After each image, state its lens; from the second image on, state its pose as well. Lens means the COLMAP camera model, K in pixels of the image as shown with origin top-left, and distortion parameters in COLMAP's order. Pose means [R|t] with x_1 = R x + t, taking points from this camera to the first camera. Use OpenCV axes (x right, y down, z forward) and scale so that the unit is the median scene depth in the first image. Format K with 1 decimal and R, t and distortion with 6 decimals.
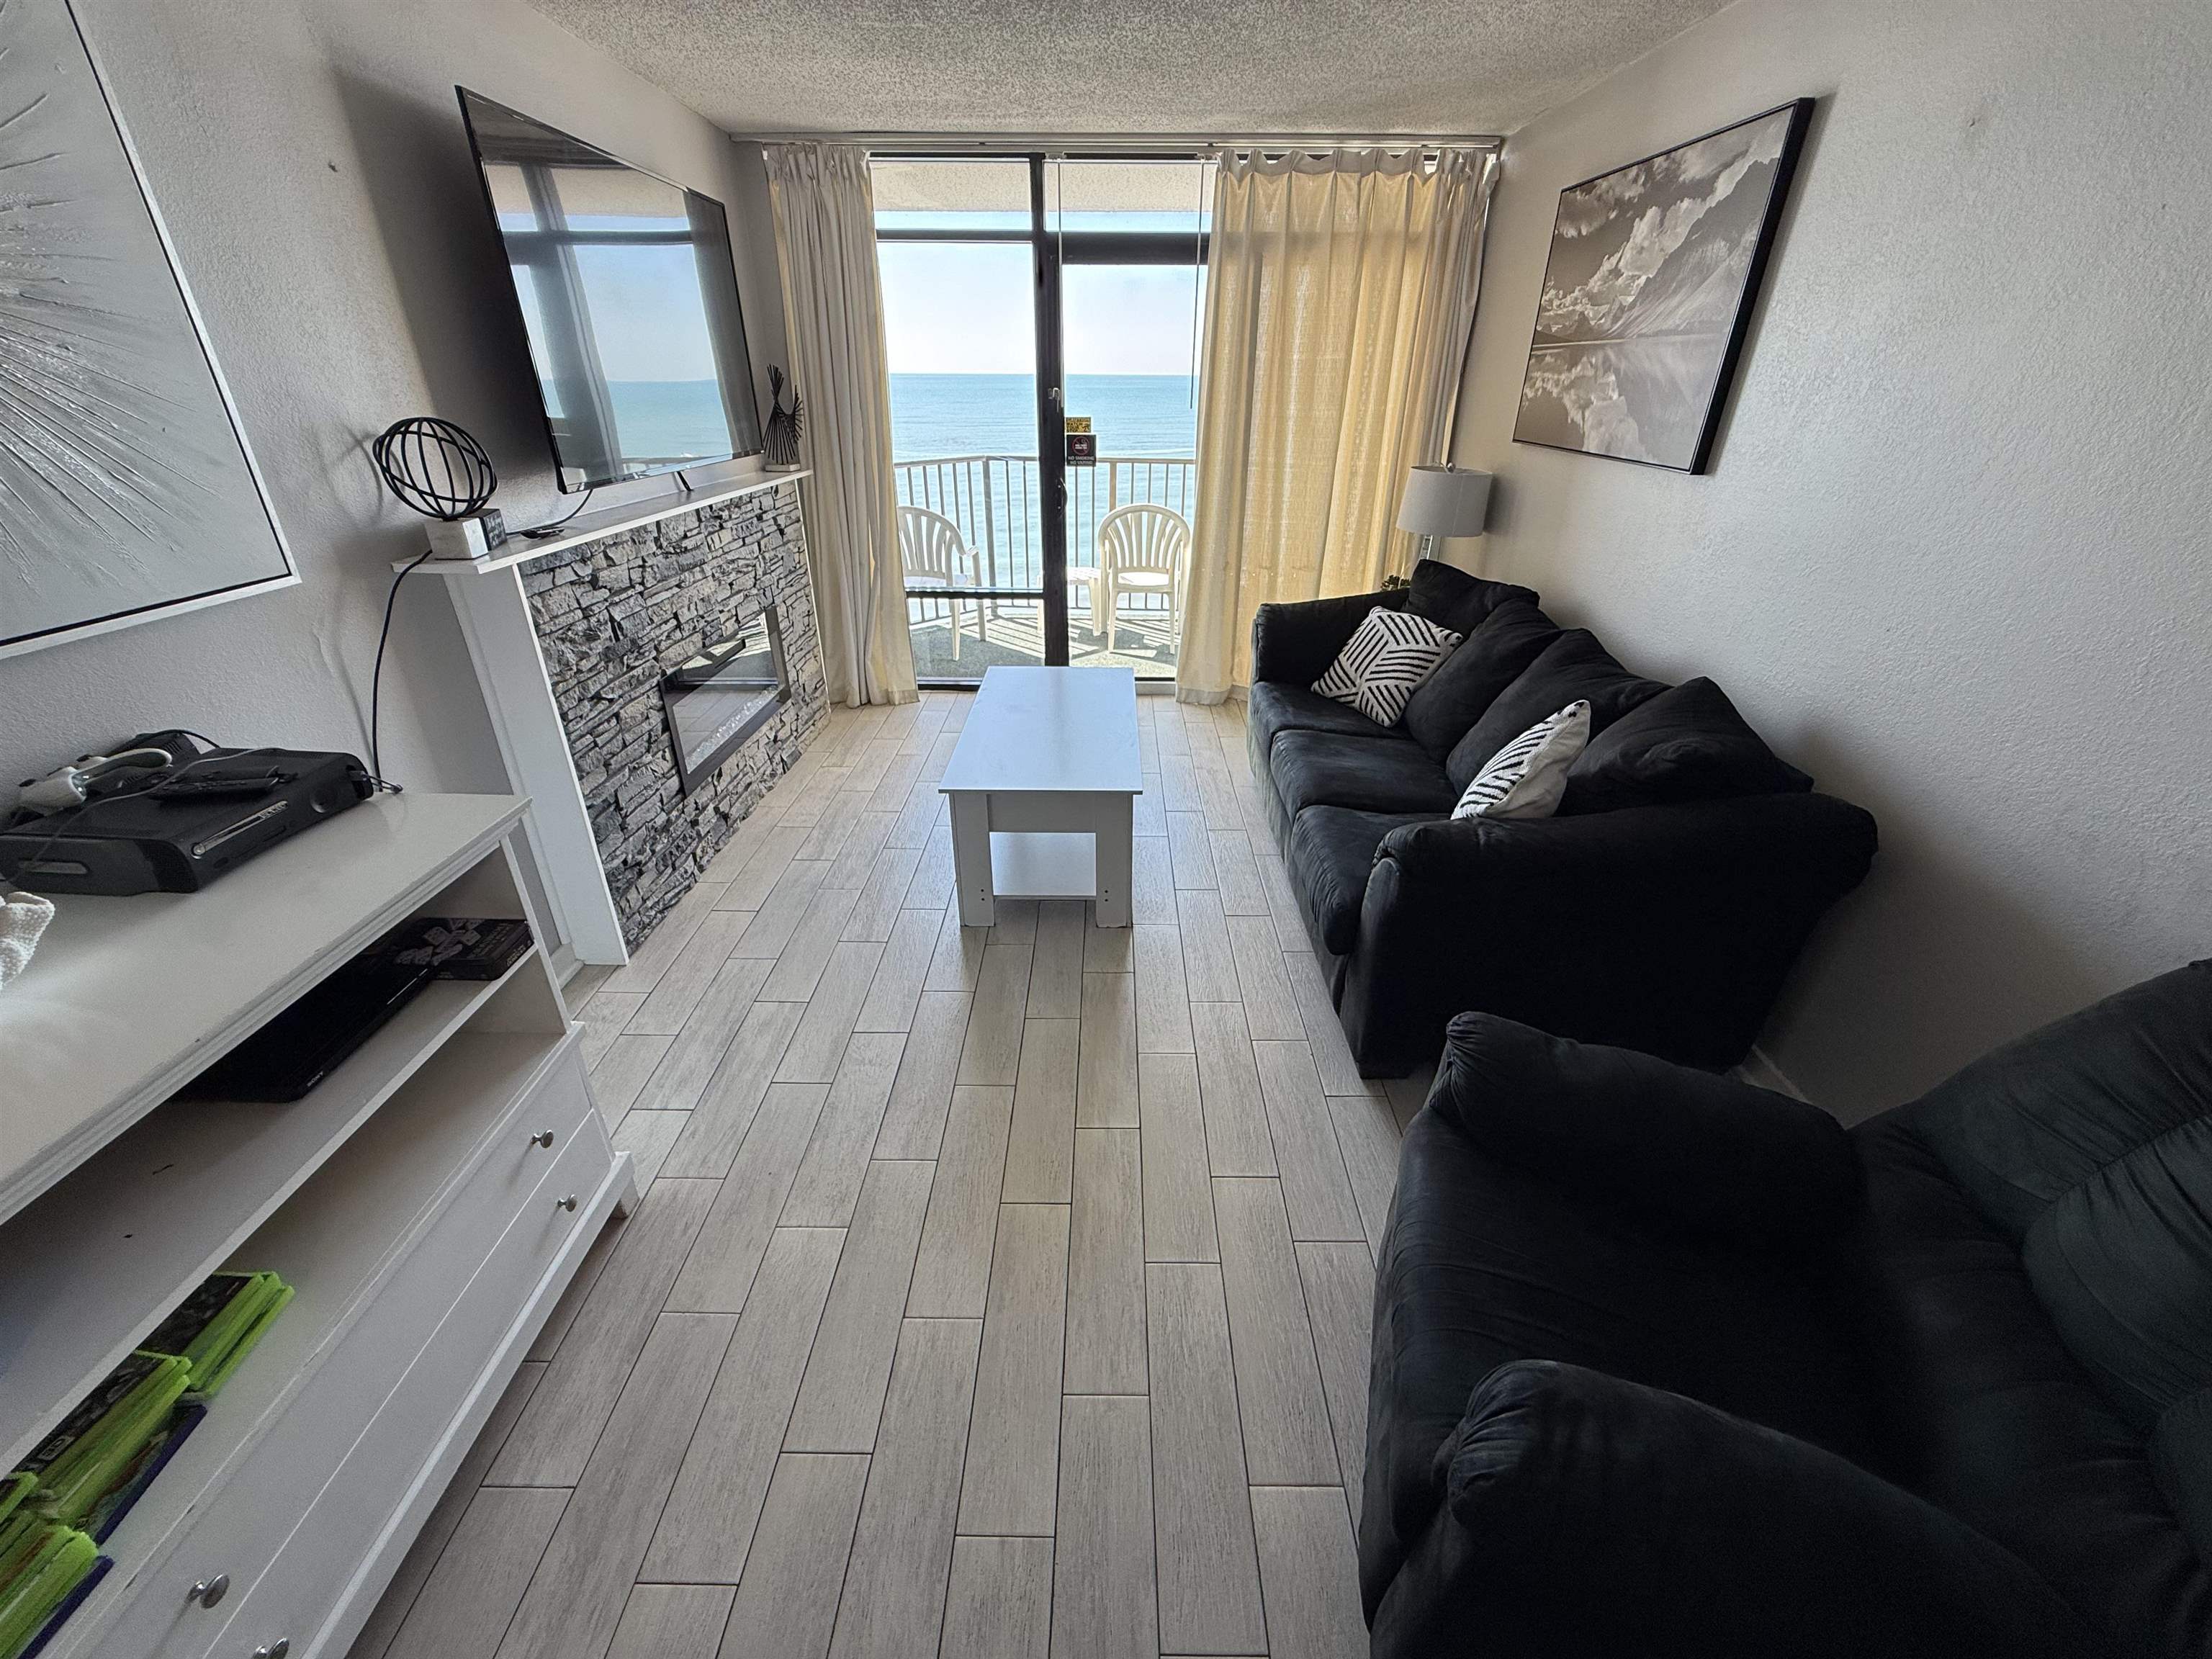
lens RADIAL K [[881.6, 0, 1104.7], [0, 881.6, 830.4], [0, 0, 1]] dist [-0.000655, 0.000106]
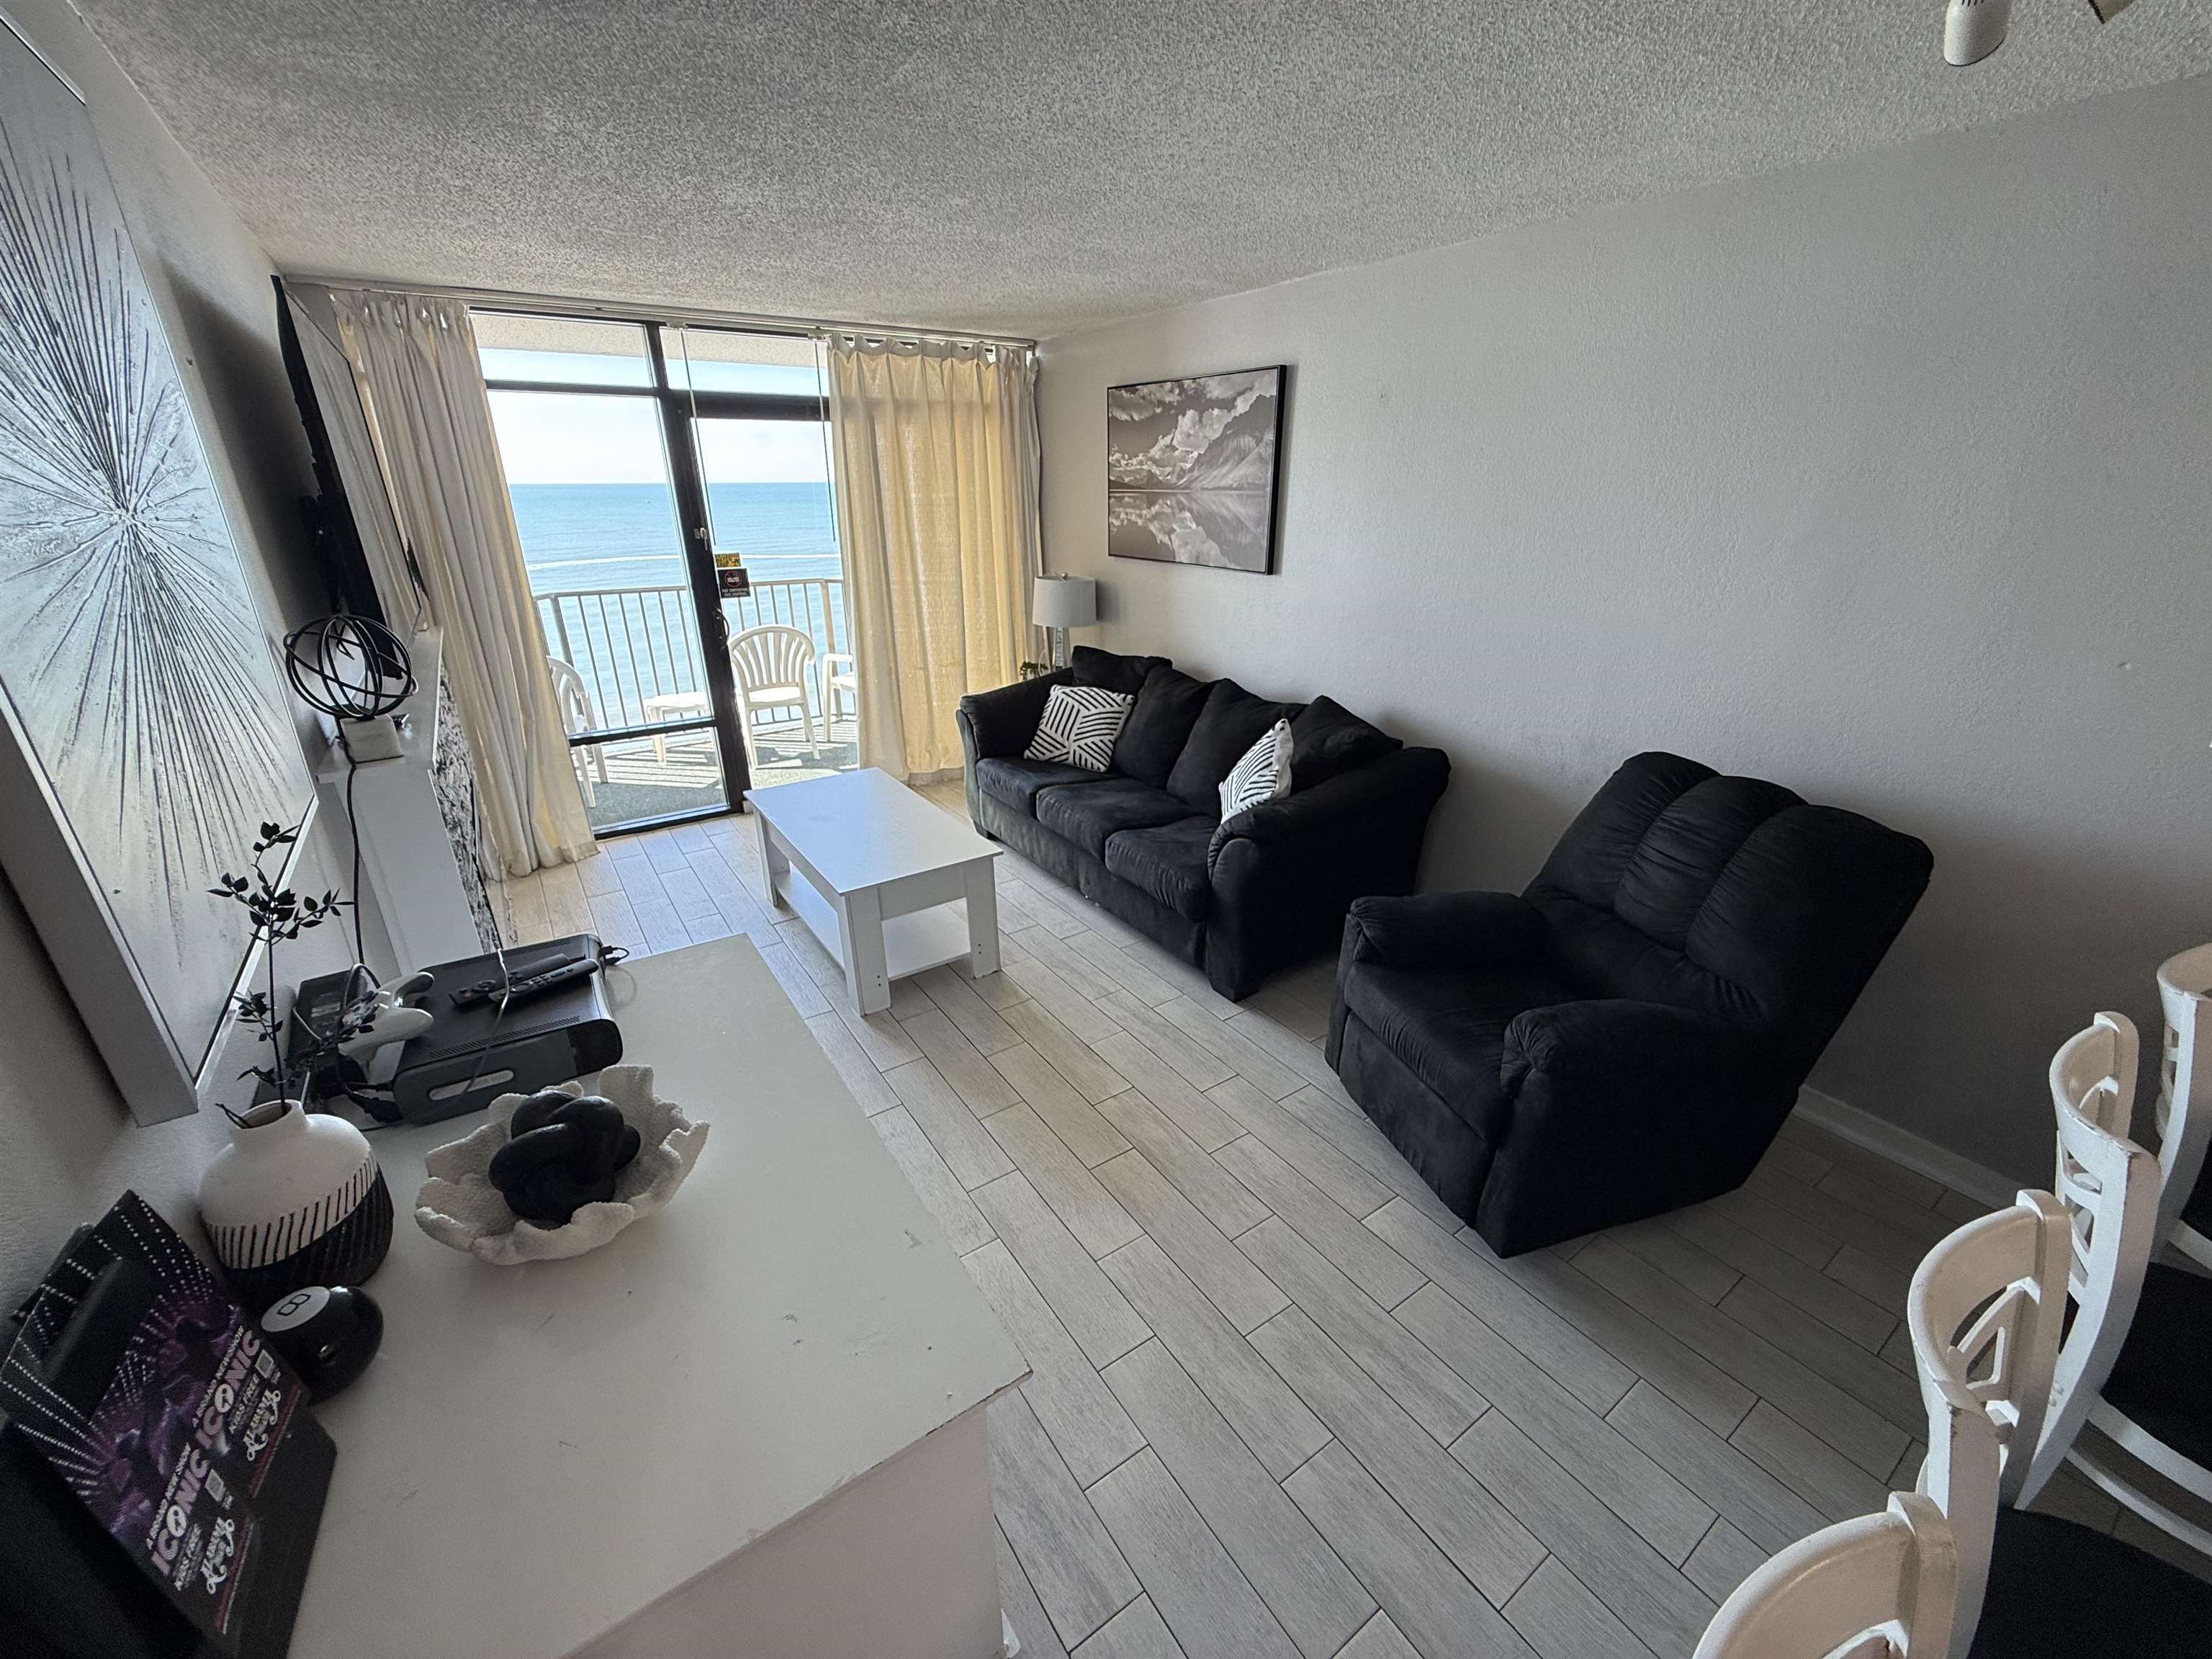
lens RADIAL K [[881.6, 0, 1104.9], [0, 881.6, 830.9], [0, 0, 1]] dist [-0.000655, 0.000106]
pose [[0.818312, -0.221583, 0.530346, -0.407317], [0.272647, 0.961931, -0.018786, -0.008798], [-0.505993, 0.159970, 0.847573, -0.096273]]
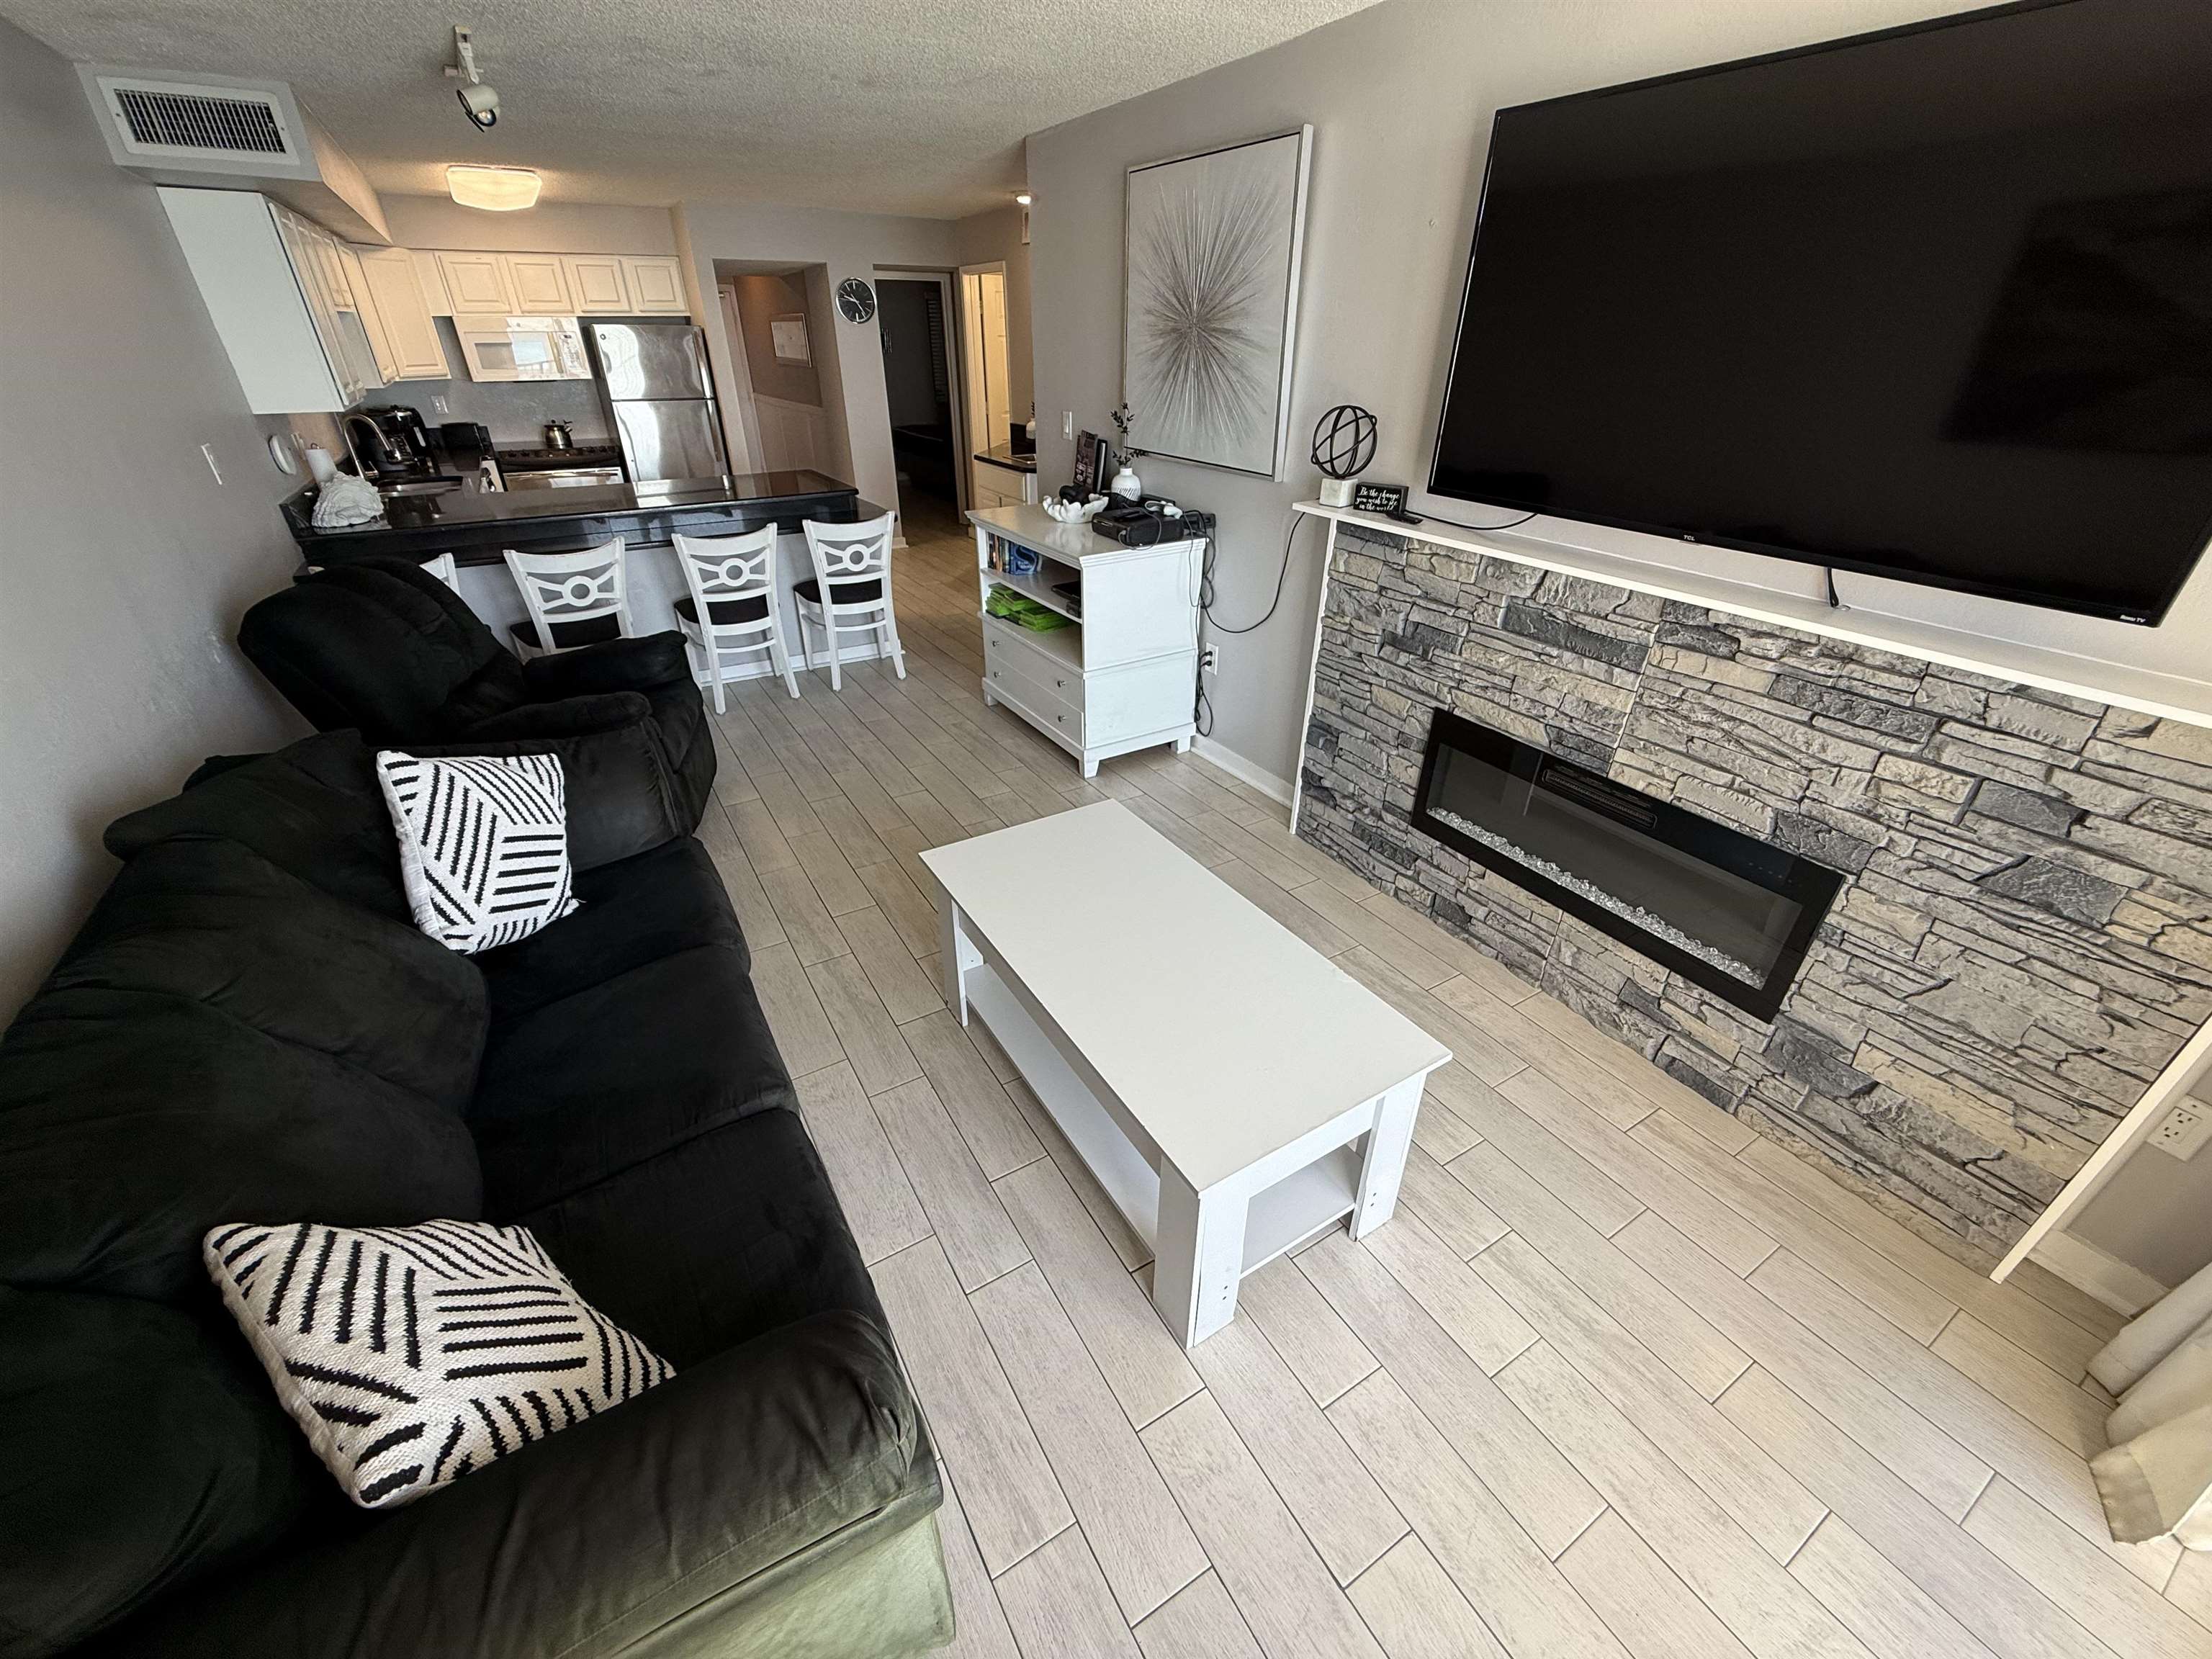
lens RADIAL K [[881.6, 0, 1098.2], [0, 881.6, 831.5], [0, 0, 1]] dist [-0.000655, 0.000106]
pose [[-0.851046, 0.252438, -0.460431, 0.247947], [-0.249480, 0.577177, 0.777577, -0.668015], [0.462040, 0.776622, -0.428226, 1.213657]]
